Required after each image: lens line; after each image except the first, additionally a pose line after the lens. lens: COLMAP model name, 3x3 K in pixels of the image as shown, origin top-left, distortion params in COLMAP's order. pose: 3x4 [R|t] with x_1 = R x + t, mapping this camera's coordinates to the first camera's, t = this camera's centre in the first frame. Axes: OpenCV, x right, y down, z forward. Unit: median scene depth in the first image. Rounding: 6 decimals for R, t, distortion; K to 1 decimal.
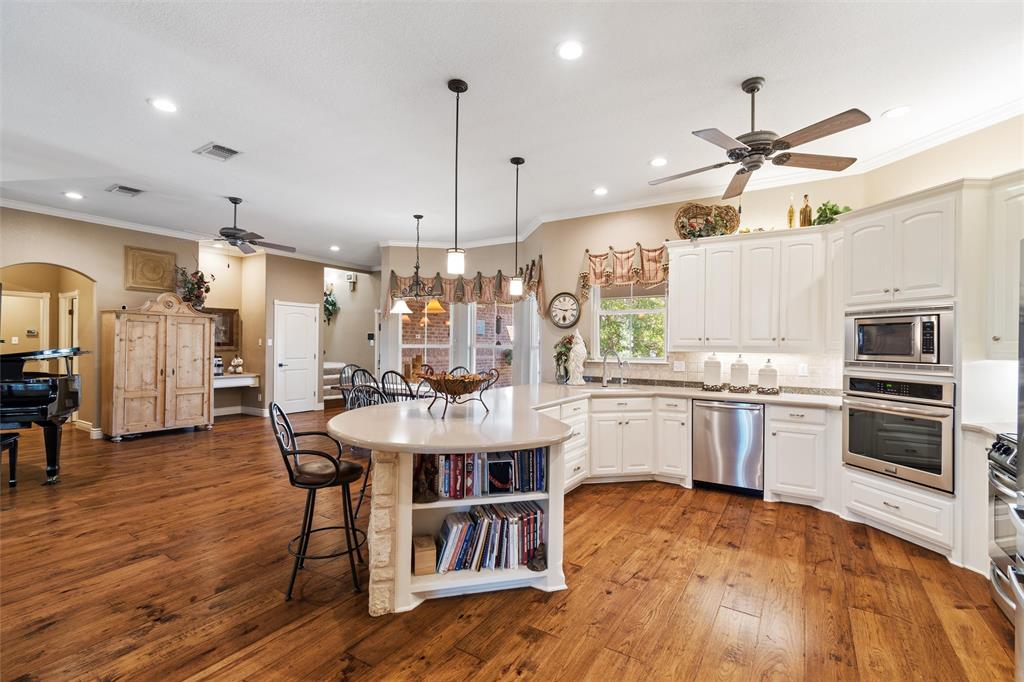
lens RADIAL K [[464.9, 0, 512.0], [0, 464.9, 341.0], [0, 0, 1]] dist [0.000854, 0.000094]
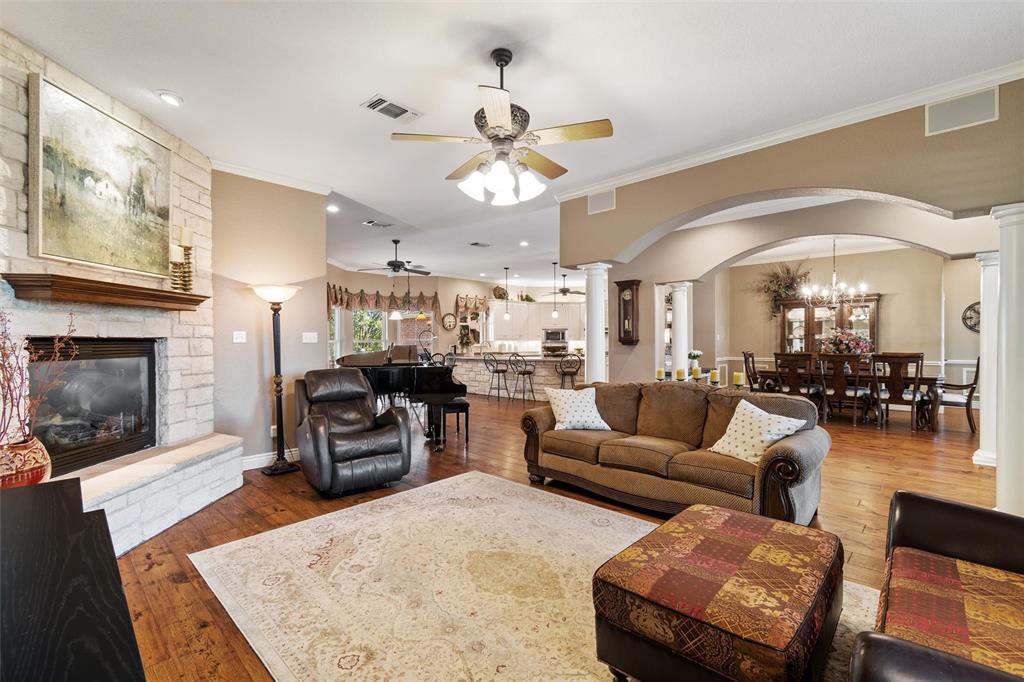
lens RADIAL K [[464.9, 0, 512.0], [0, 464.9, 341.0], [0, 0, 1]] dist [0.000854, 0.000094]
pose [[0.205873, -0.012308, 0.978501, -2.170355], [0.000043, 0.999921, 0.012568, -0.007937], [-0.978579, -0.002546, 0.205857, 0.345199]]
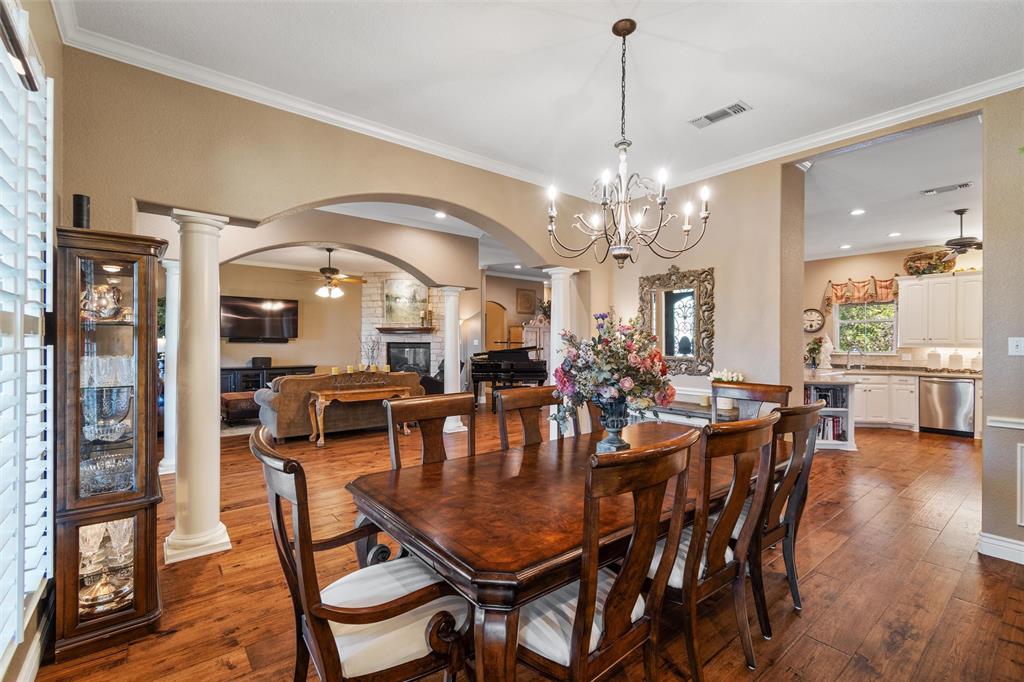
lens RADIAL K [[452.9, 0, 513.4], [0, 452.9, 343.2], [0, 0, 1]] dist [-0.000314, -0.000123]
pose [[0.946779, -0.005271, -0.321841, -0.417590], [0.006964, 0.999967, 0.004109, -0.006863], [0.321809, -0.006131, 0.946785, -0.895248]]
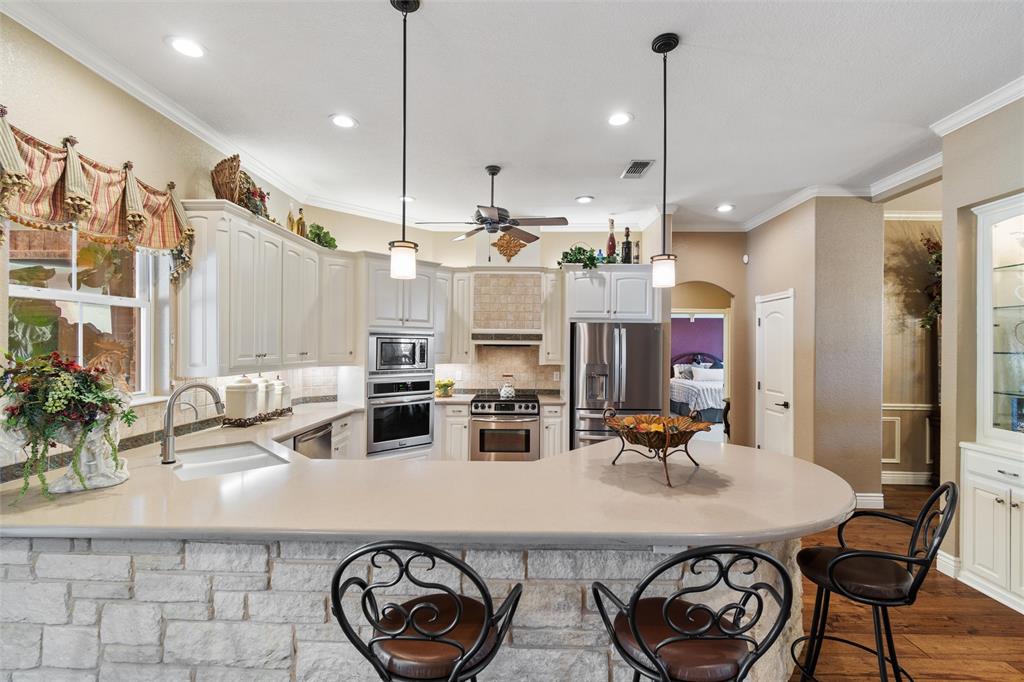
lens RADIAL K [[452.9, 0, 513.4], [0, 452.9, 343.2], [0, 0, 1]] dist [-0.000314, -0.000123]
pose [[-0.524700, -0.012685, 0.851192, -0.372987], [-0.018166, 0.999828, 0.003702, -0.031517], [-0.851093, -0.013520, -0.524841, 0.956965]]
